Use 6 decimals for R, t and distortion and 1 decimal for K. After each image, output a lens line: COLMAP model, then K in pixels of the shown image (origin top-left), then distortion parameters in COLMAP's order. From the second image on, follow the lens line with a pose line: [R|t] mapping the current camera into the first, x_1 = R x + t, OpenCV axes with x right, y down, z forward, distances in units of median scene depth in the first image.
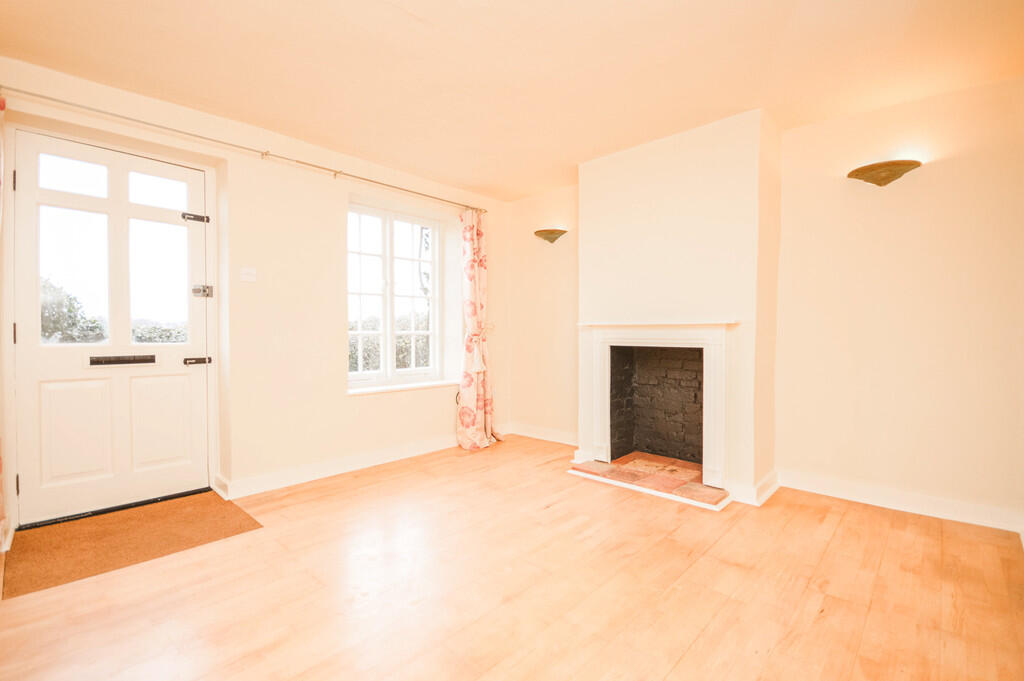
lens RADIAL K [[457.6, 0, 511.7], [0, 457.6, 339.2], [0, 0, 1]] dist [0.001501, 0.000303]
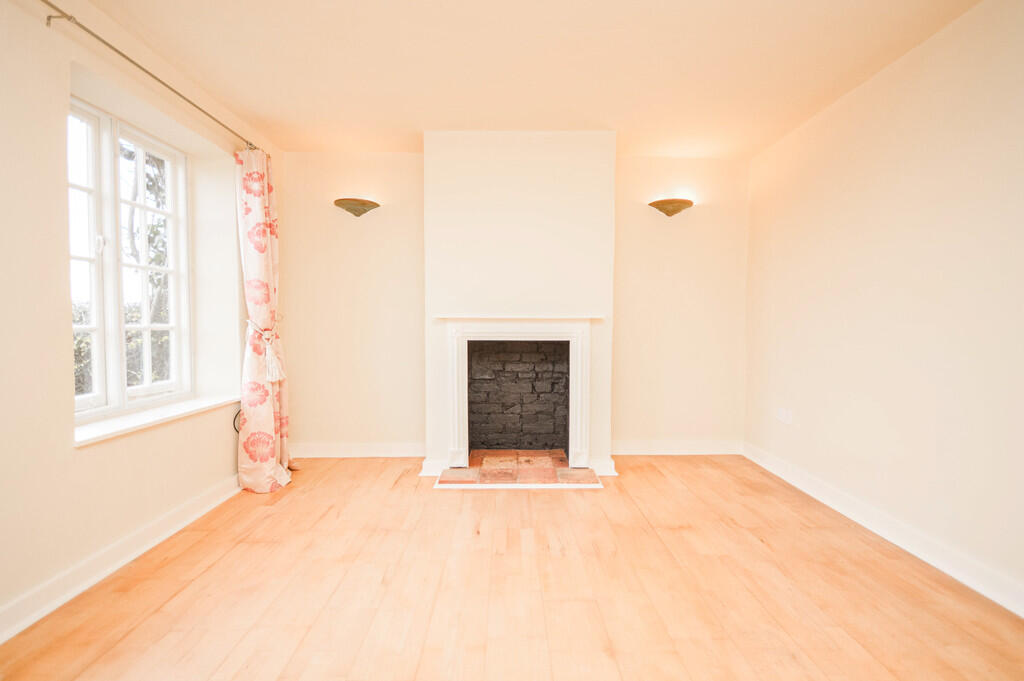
lens RADIAL K [[457.6, 0, 511.7], [0, 457.6, 339.2], [0, 0, 1]] dist [0.001501, 0.000303]
pose [[0.725488, -0.020919, 0.687917, -0.338652], [0.009044, 0.999741, 0.020864, -0.006670], [-0.688176, -0.008915, 0.725489, 0.257946]]
